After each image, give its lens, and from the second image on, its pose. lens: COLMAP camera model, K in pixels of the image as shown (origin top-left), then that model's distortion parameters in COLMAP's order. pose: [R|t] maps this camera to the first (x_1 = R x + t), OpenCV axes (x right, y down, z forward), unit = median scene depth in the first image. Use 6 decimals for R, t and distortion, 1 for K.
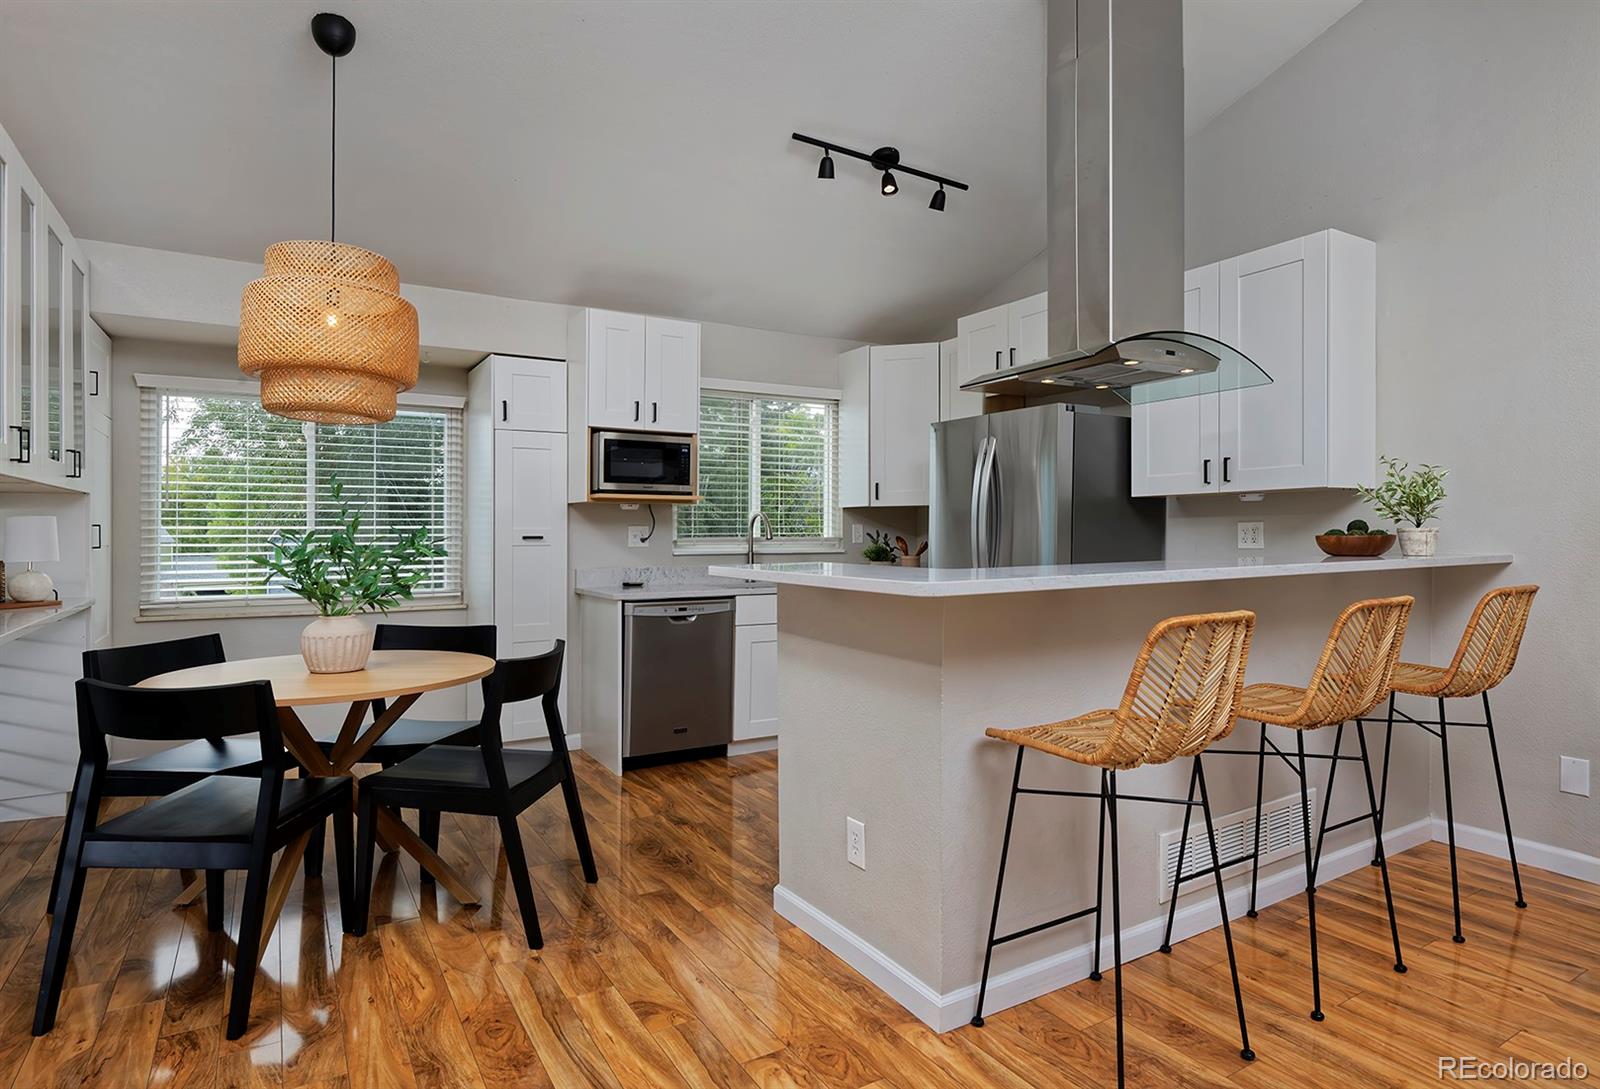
lens RADIAL K [[899.7, 0, 812.0], [0, 899.7, 542.8], [0, 0, 1]] dist [-0.007385, 0.000509]
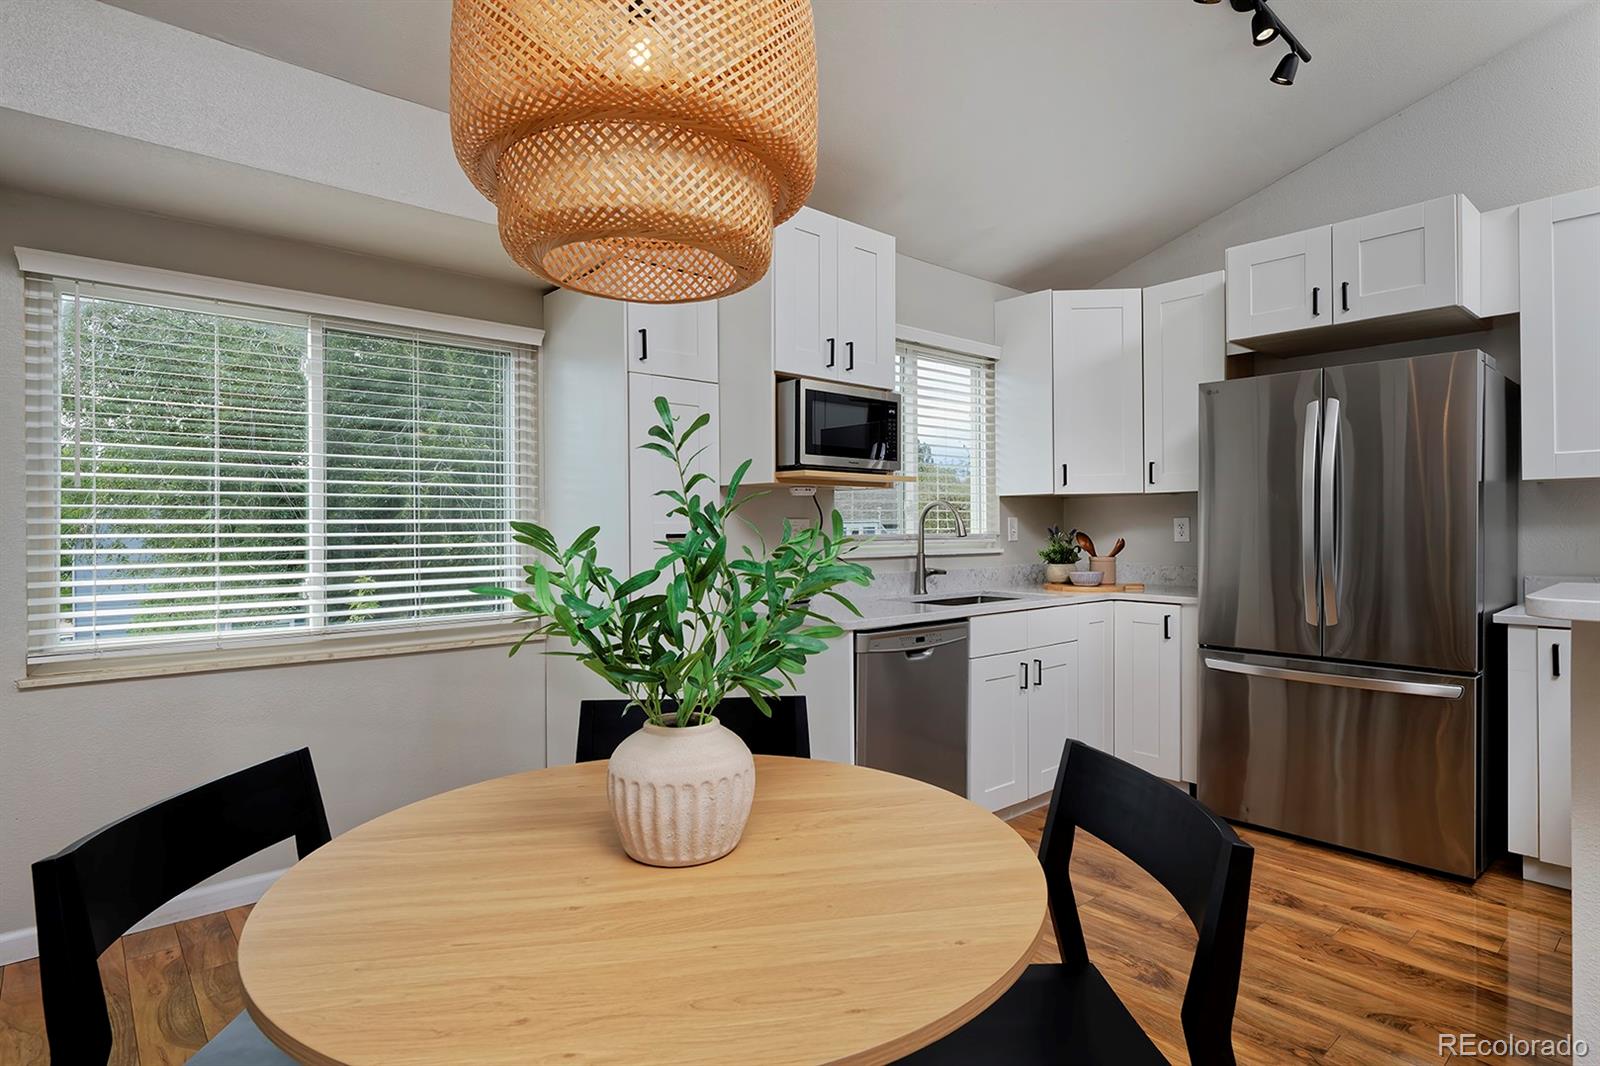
lens RADIAL K [[847.6, 0, 791.4], [0, 847.6, 530.1], [0, 0, 1]] dist [-0.013157, 0.004845]
pose [[0.984576, -0.003396, 0.174926, -0.318476], [0.004961, 0.999951, -0.008510, -0.004262], [-0.174888, 0.009247, 0.984545, 0.341081]]
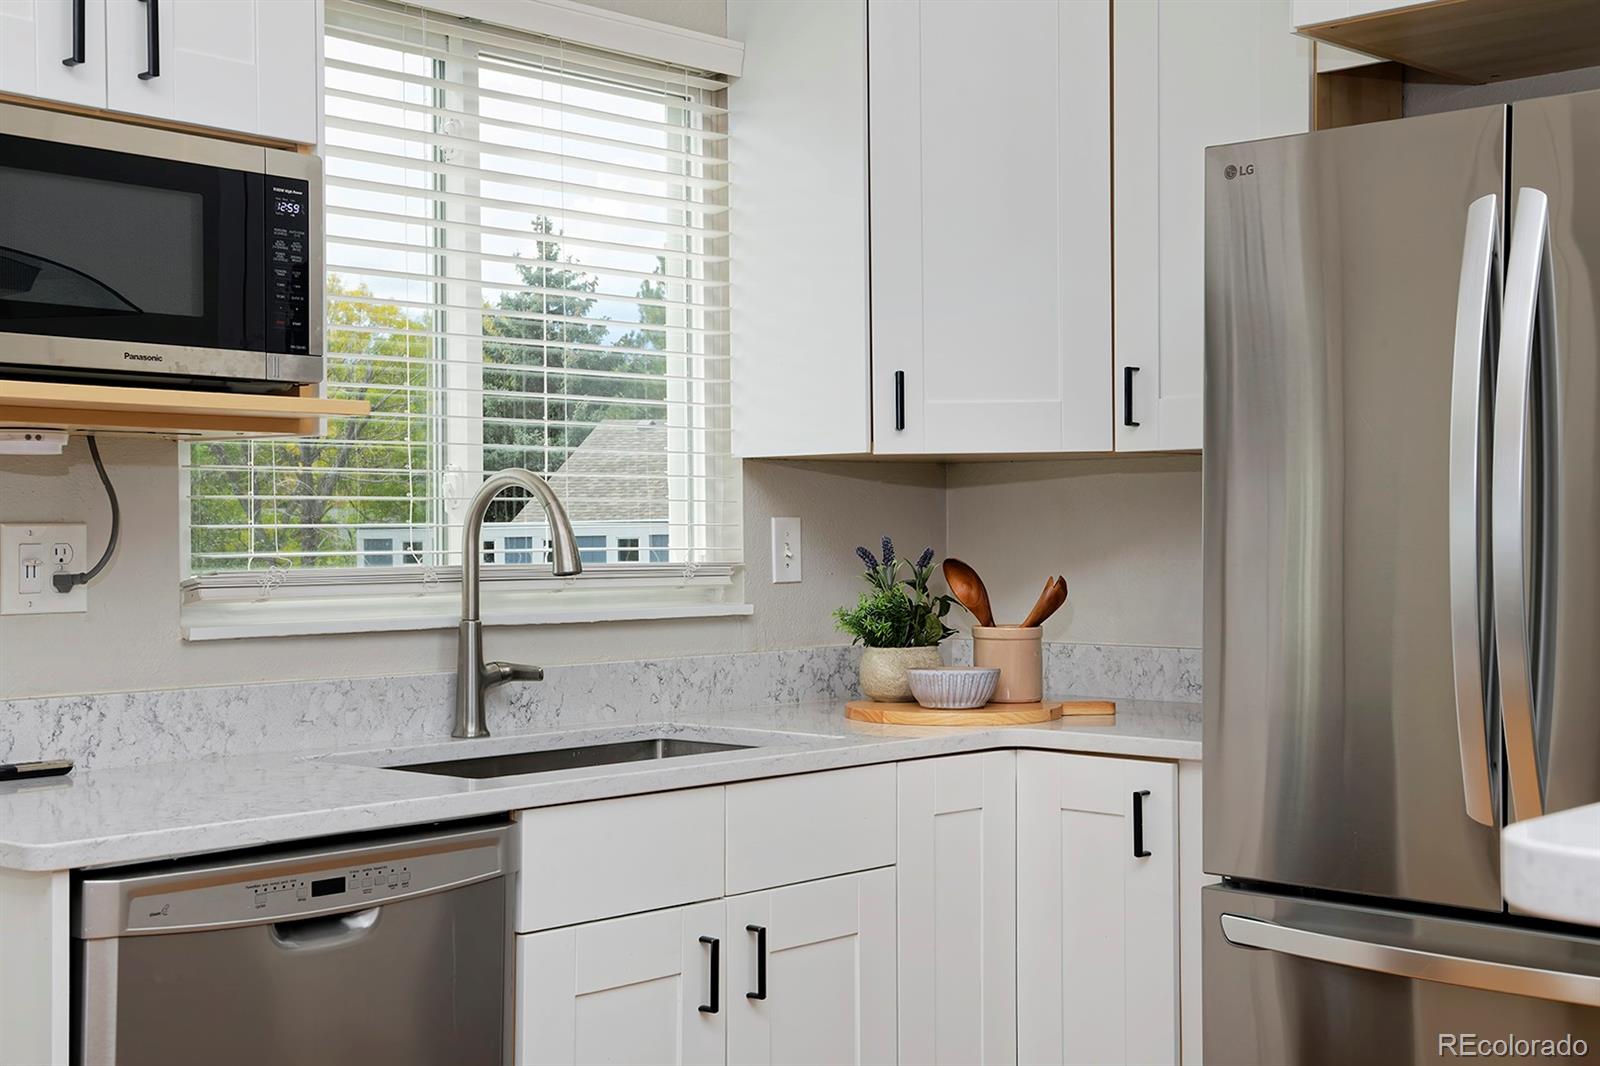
lens RADIAL K [[2142.3, 0, 792.6], [0, 2142.3, 539.2], [0, 0, 1]] dist [0.079181, 0.000000]
pose [[0.956901, -0.004064, 0.290385, -0.170756], [0.007144, 0.999929, -0.009549, -0.007993], [-0.290326, 0.011212, 0.956862, 0.394259]]
